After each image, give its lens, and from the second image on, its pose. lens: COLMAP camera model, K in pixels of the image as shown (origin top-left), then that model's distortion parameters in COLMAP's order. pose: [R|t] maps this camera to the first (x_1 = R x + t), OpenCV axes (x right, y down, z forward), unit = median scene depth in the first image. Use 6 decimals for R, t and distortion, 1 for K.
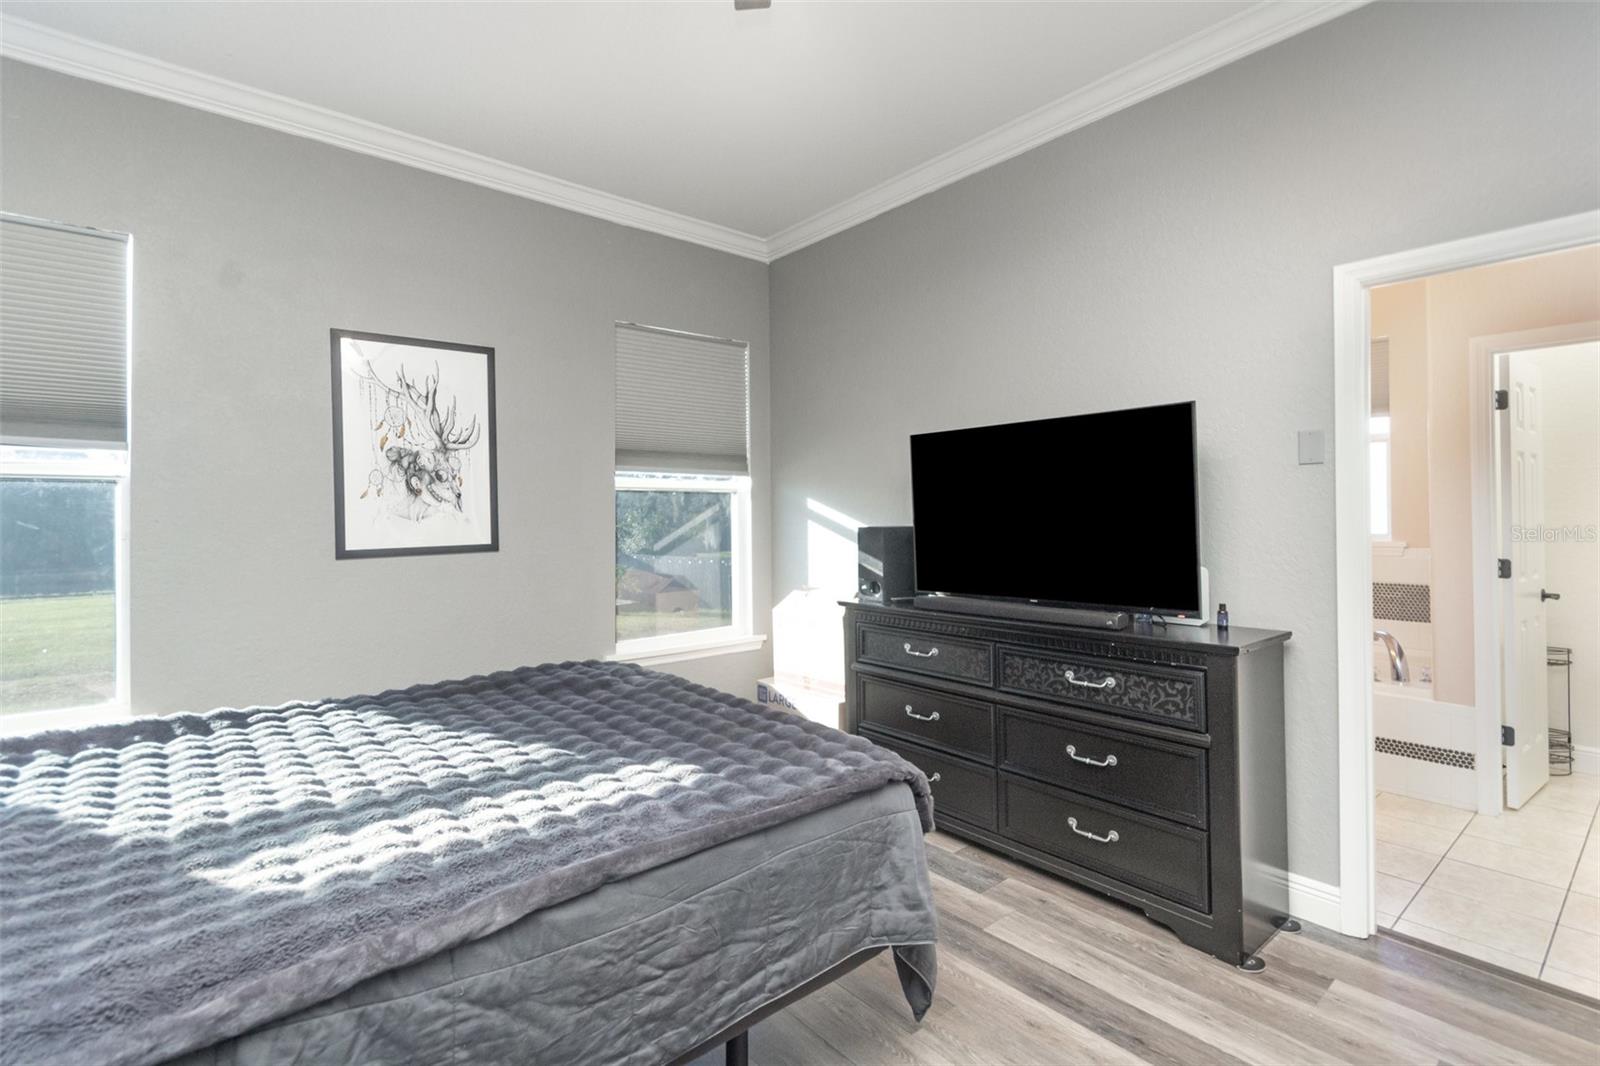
lens RADIAL K [[741.3, 0, 800.5], [0, 741.3, 530.3], [0, 0, 1]] dist [0.013098, -0.000679]
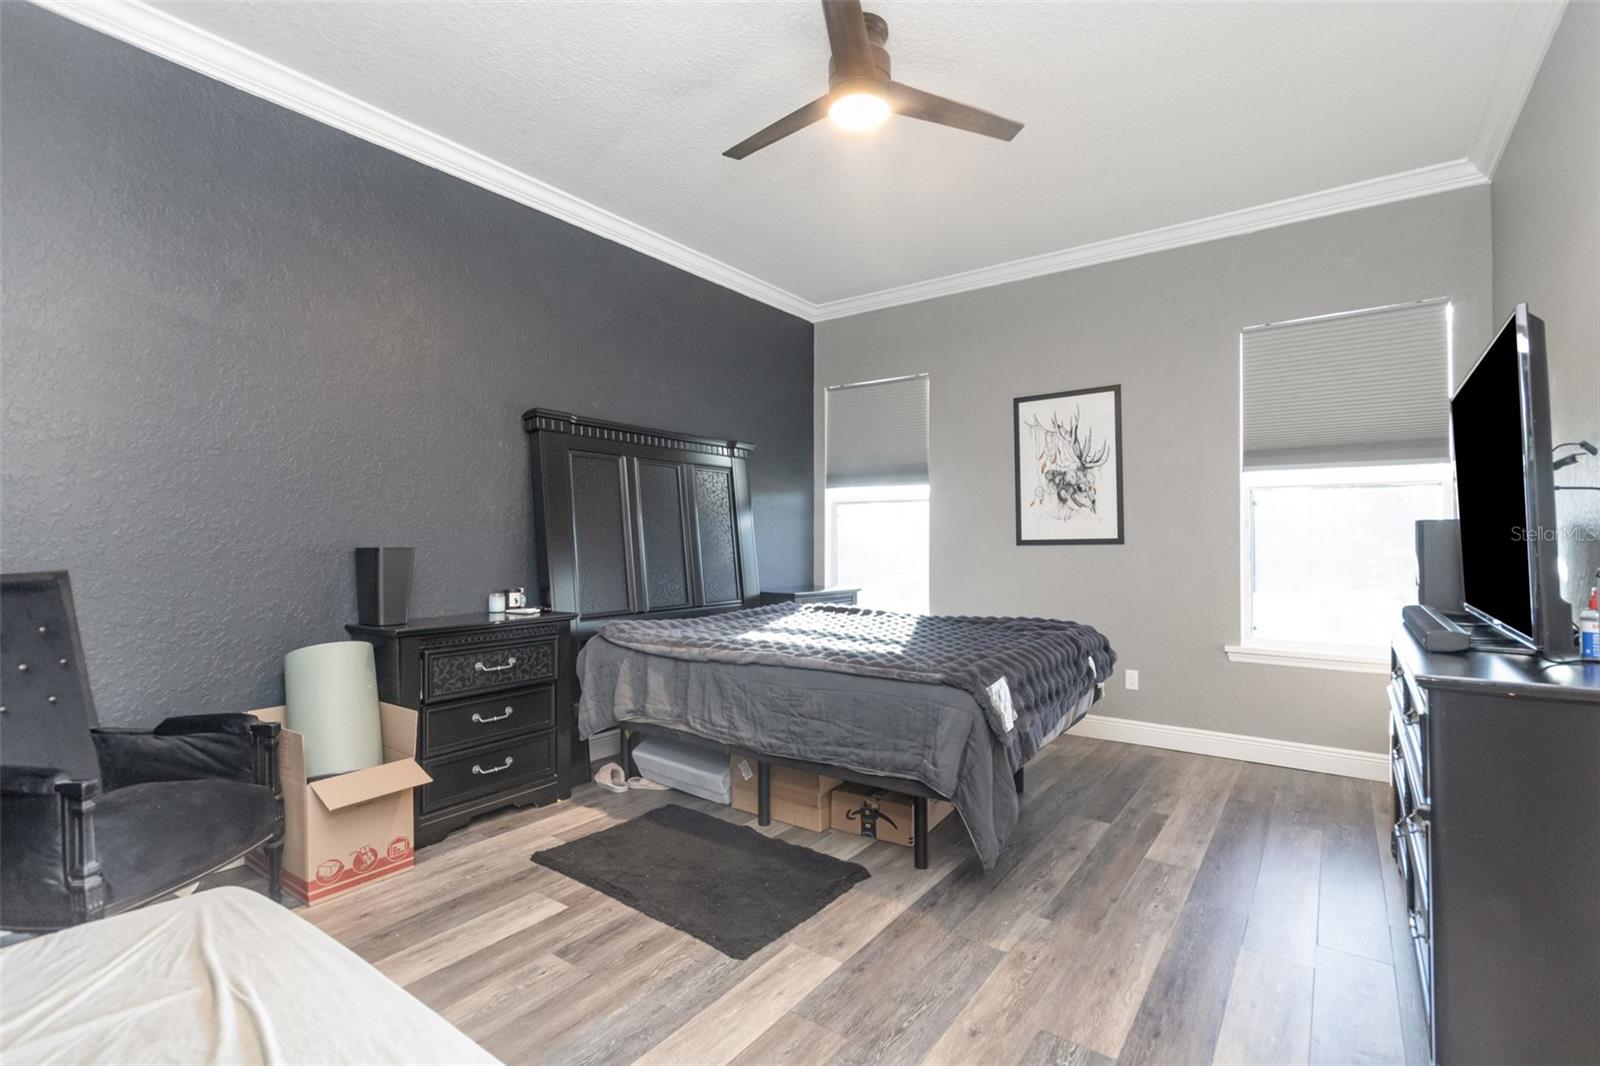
lens RADIAL K [[741.3, 0, 800.6], [0, 741.3, 529.4], [0, 0, 1]] dist [0.013098, -0.000679]
pose [[0.253892, 0.000904, -0.967232, 0.716360], [-0.015344, 0.999877, -0.003094, 0.015635], [0.967111, 0.015627, 0.253875, 0.158383]]
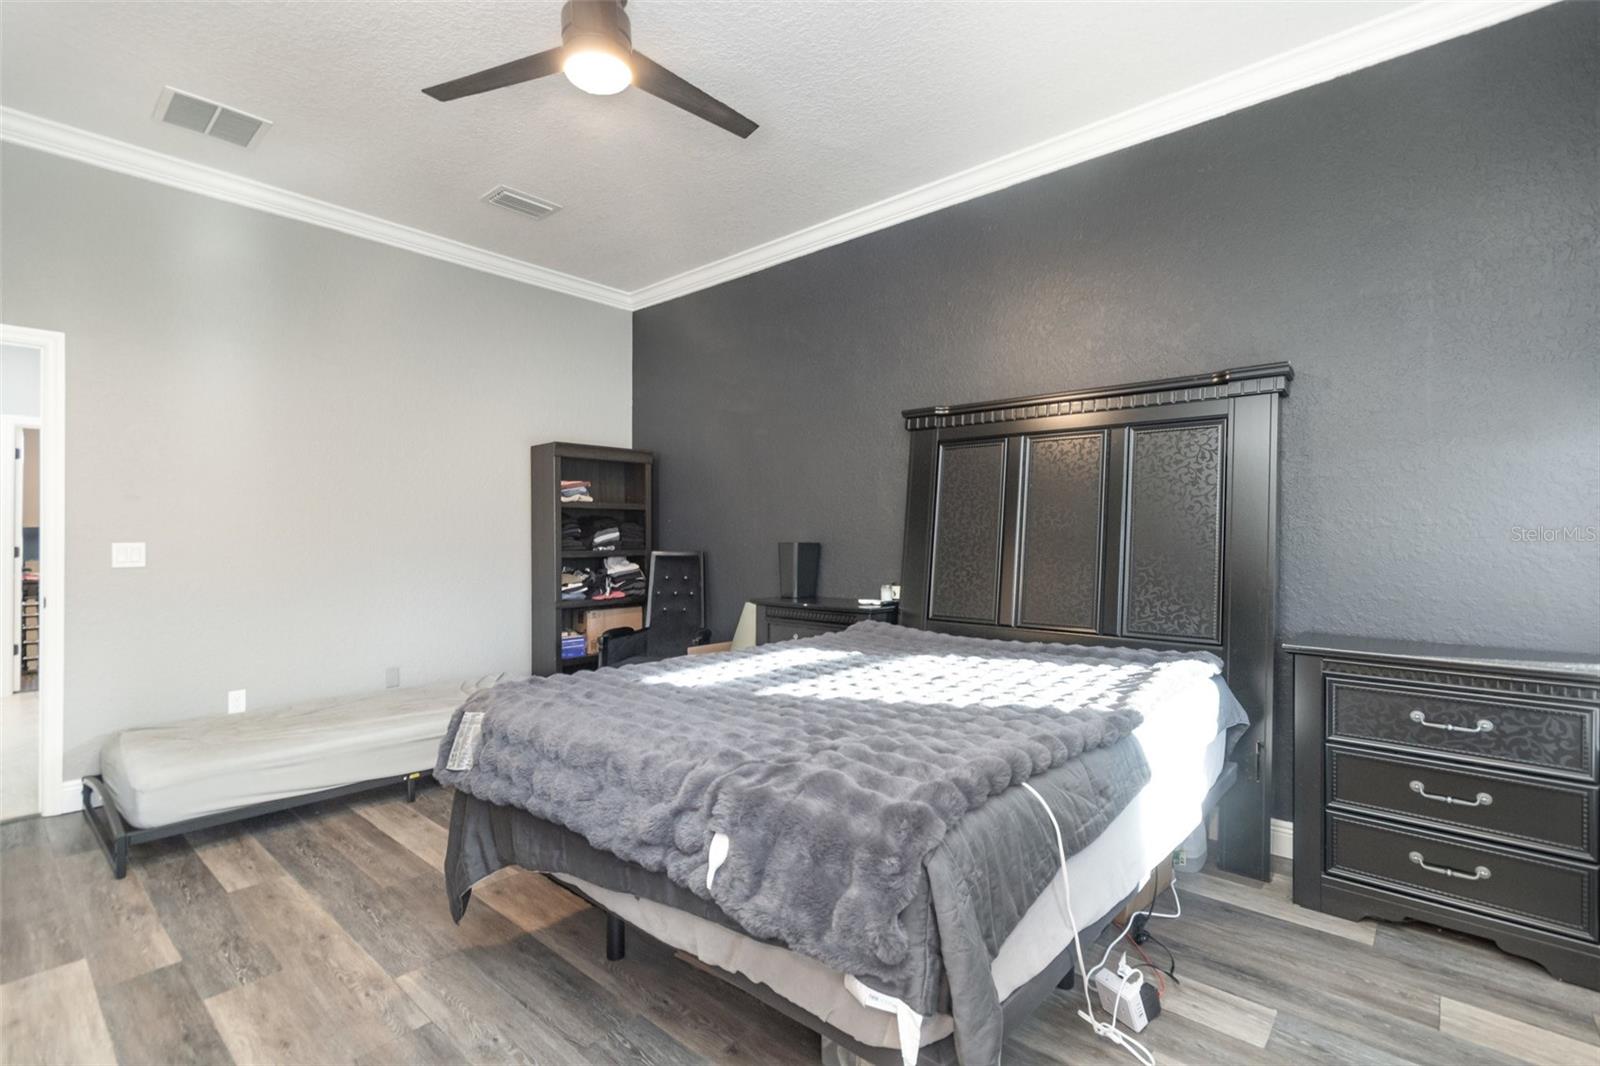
lens RADIAL K [[741.3, 0, 795.1], [0, 741.3, 536.5], [0, 0, 1]] dist [0.013098, -0.000679]
pose [[-0.987773, 0.010156, -0.155569, -0.103952], [0.007097, 0.999771, 0.020203, 0.007501], [0.155738, 0.018852, -0.987618, 1.158460]]
